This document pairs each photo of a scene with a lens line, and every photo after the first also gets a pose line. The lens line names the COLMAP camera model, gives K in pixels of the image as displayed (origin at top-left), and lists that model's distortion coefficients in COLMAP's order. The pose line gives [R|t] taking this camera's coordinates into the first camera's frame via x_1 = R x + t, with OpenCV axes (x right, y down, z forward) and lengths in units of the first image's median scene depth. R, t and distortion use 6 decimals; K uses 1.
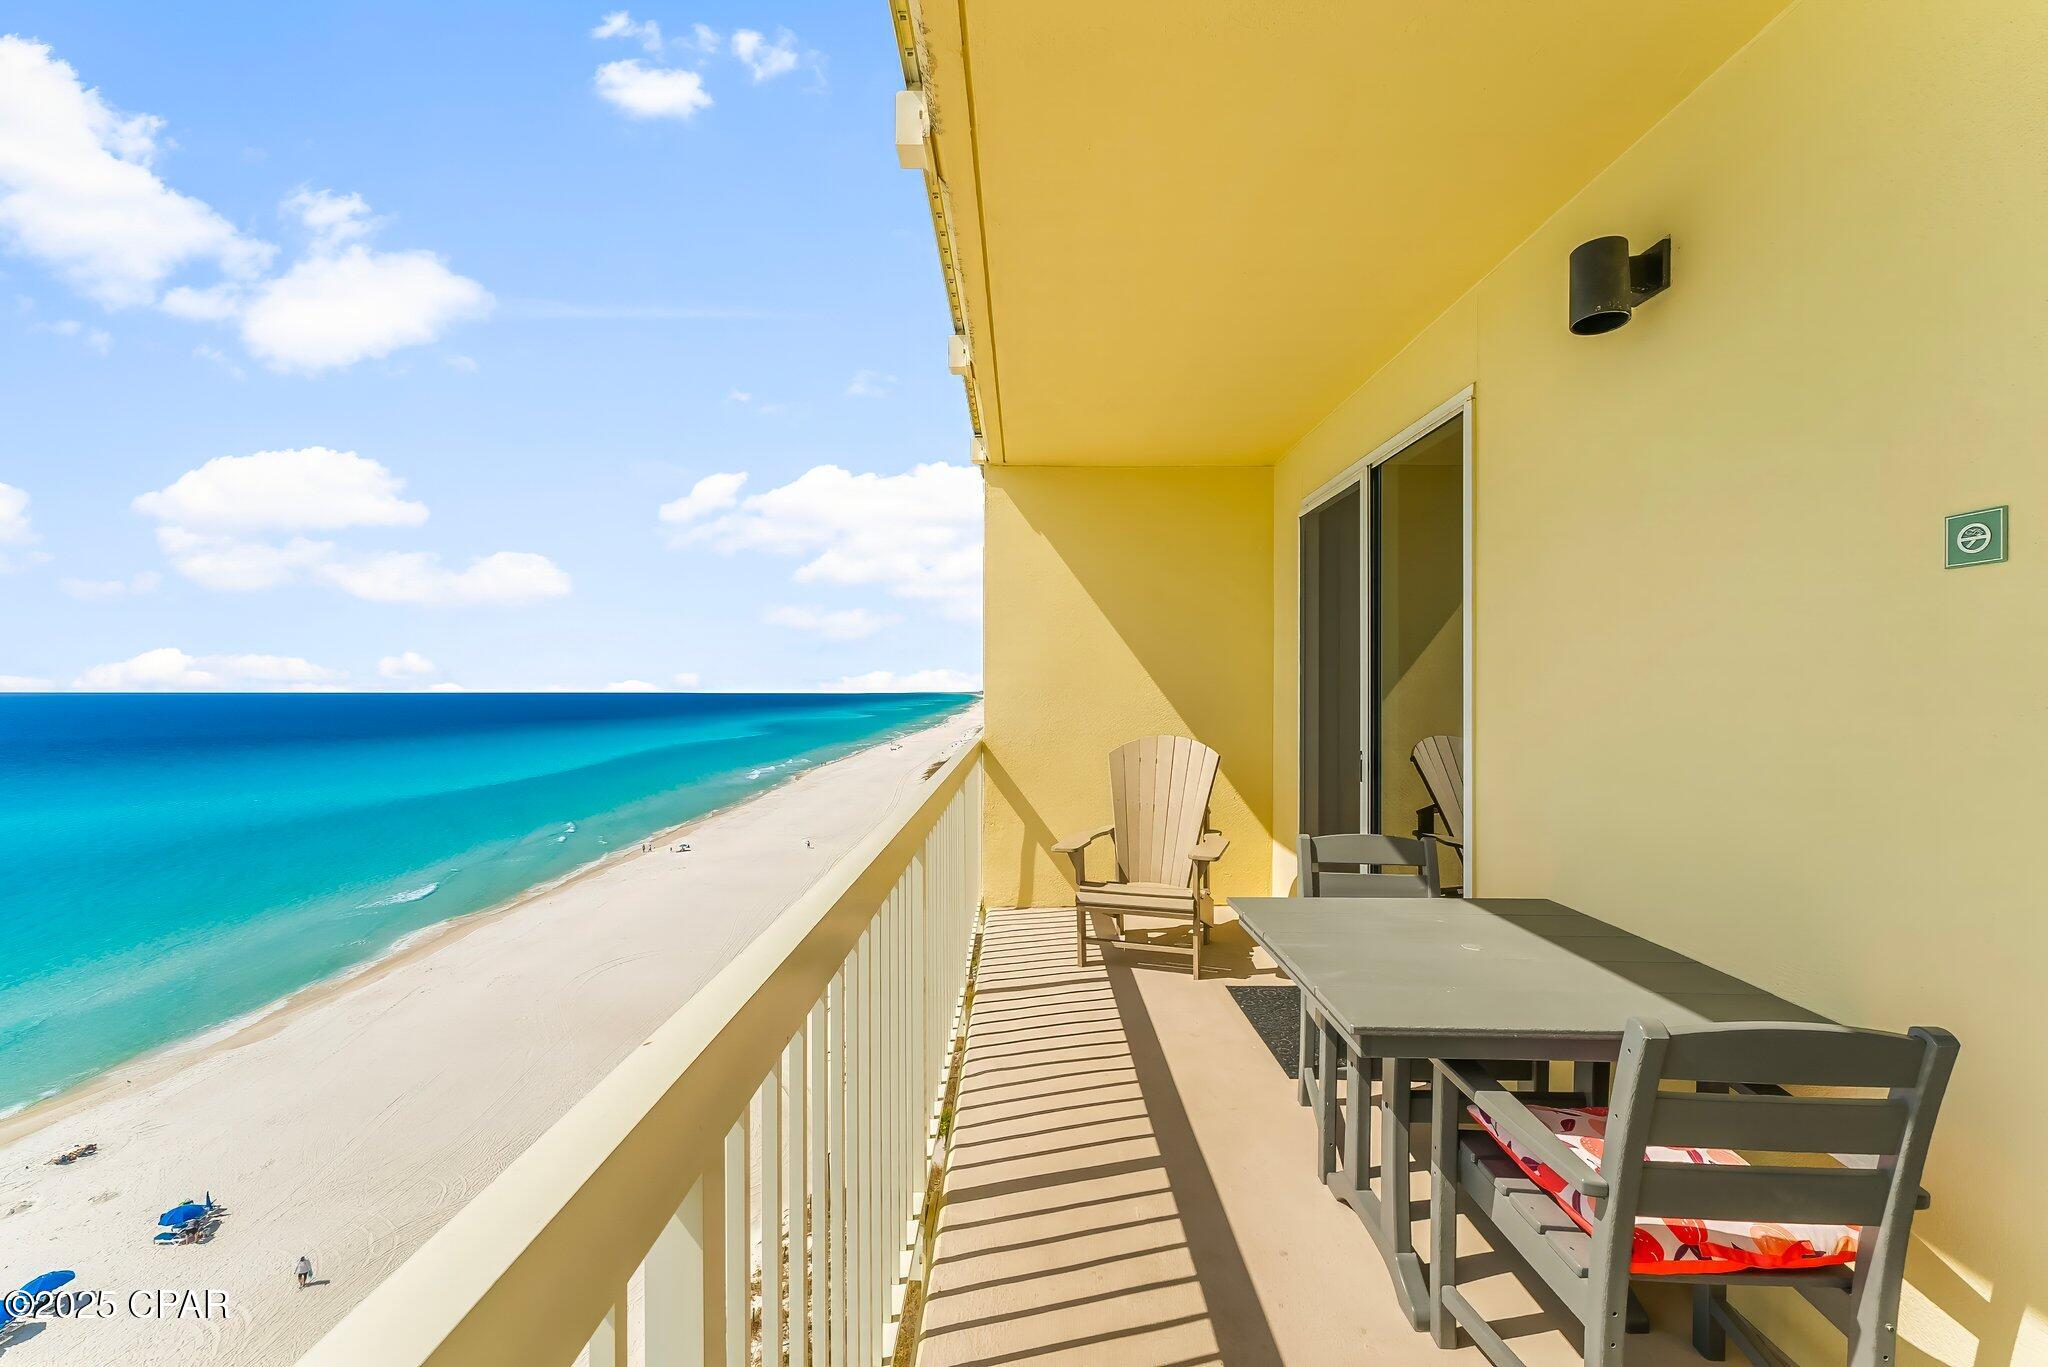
lens RADIAL K [[834.2, 0, 1021.5], [0, 834.2, 683.1], [0, 0, 1]] dist [-0.000390, 0.000055]
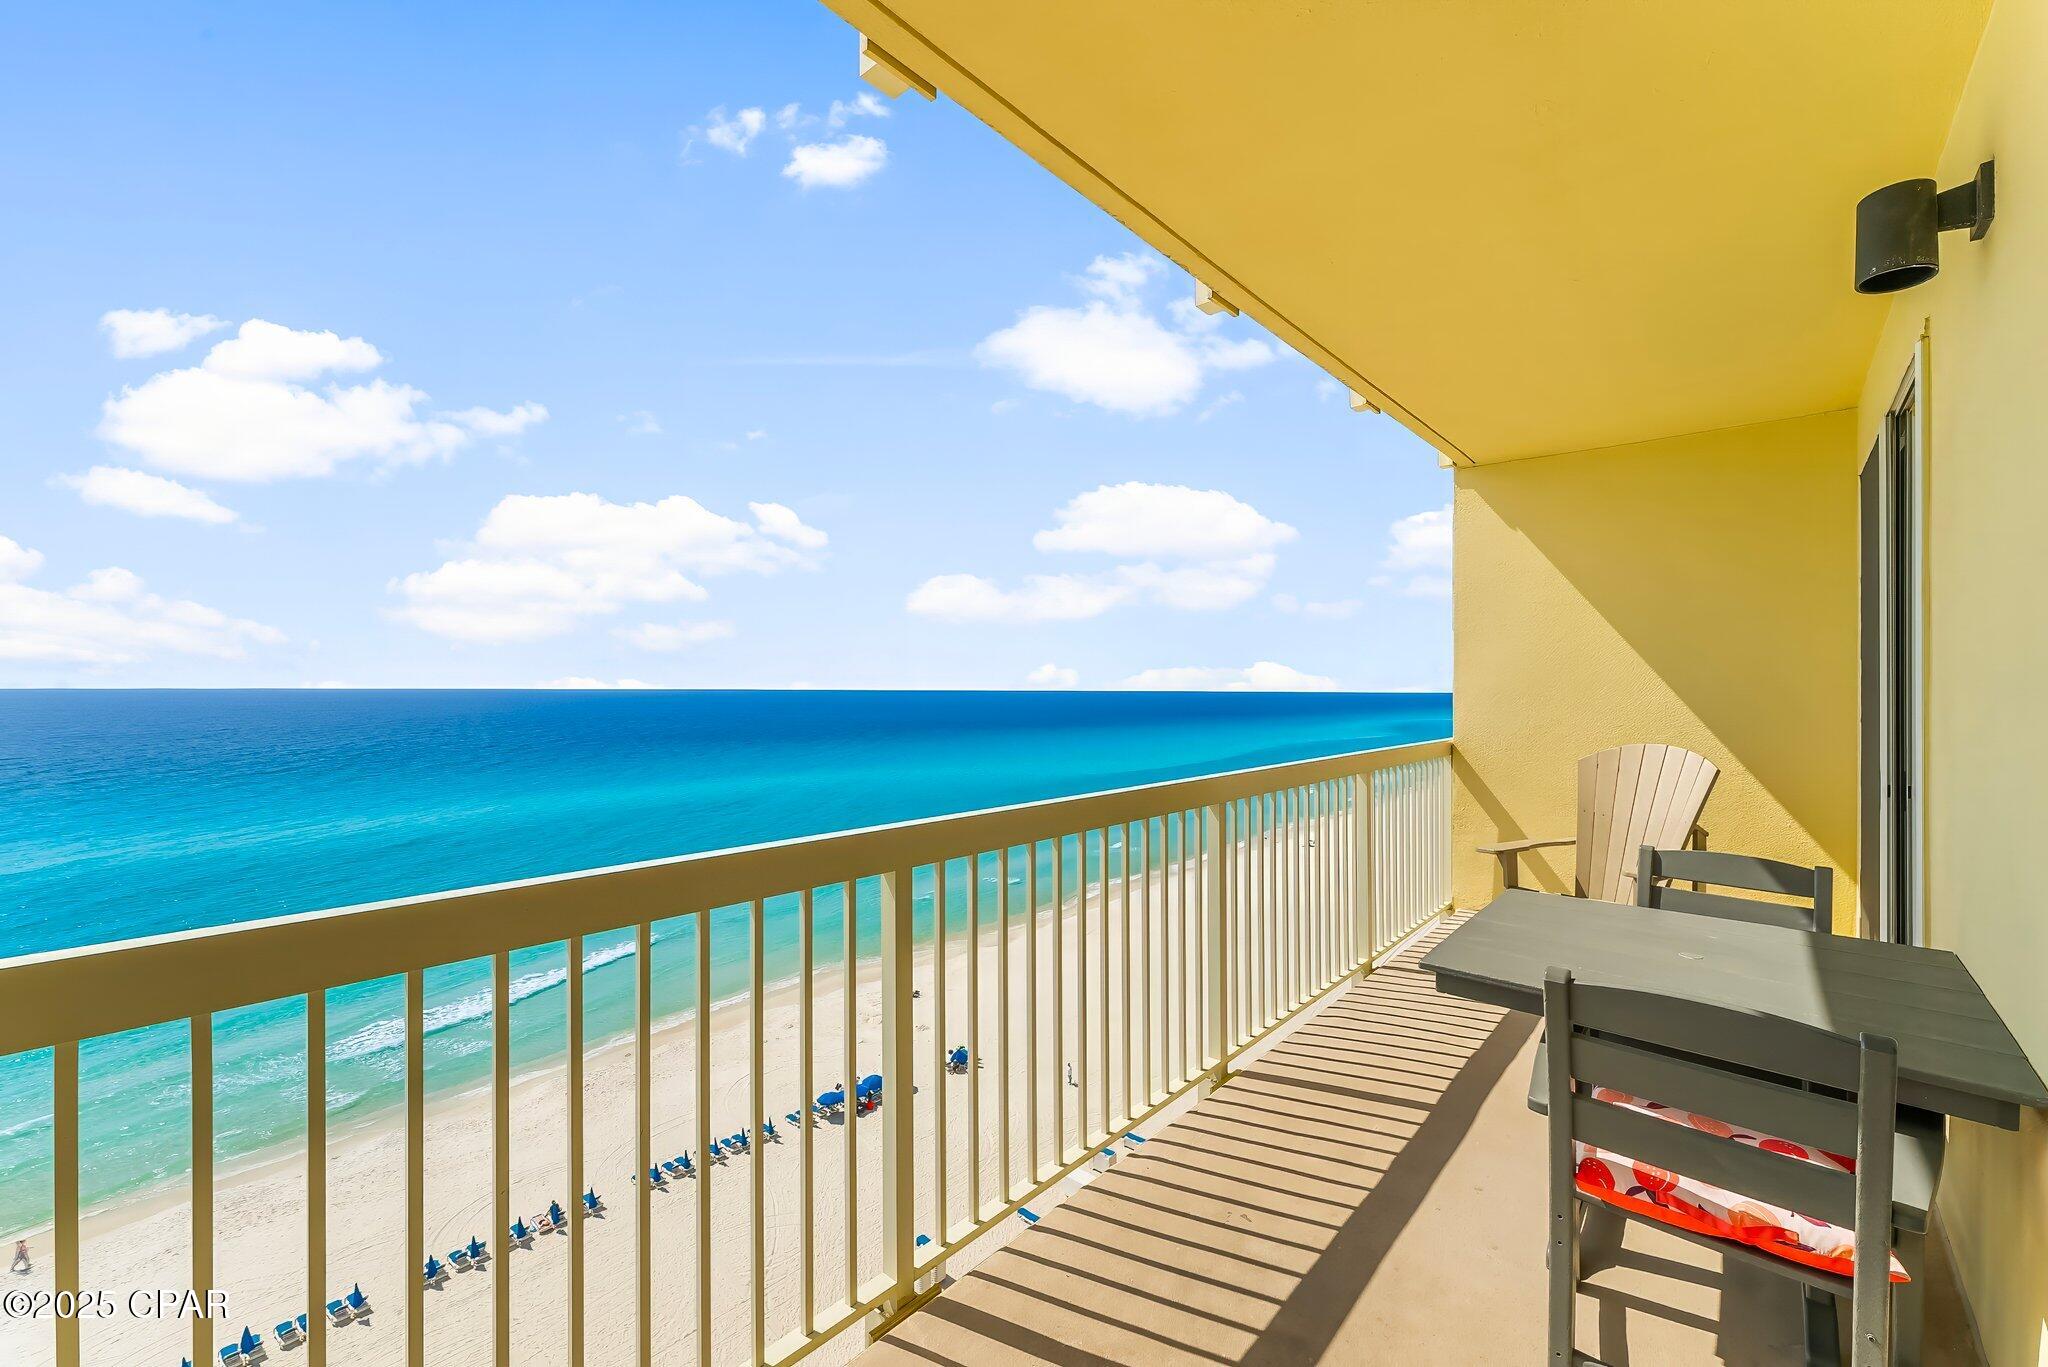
lens RADIAL K [[834.2, 0, 1021.5], [0, 834.2, 683.1], [0, 0, 1]] dist [-0.000390, 0.000055]
pose [[0.748852, 0.008335, -0.662685, 0.448492], [-0.008279, 0.999961, 0.003221, -0.001073], [0.662685, 0.003075, 0.748892, -0.196894]]
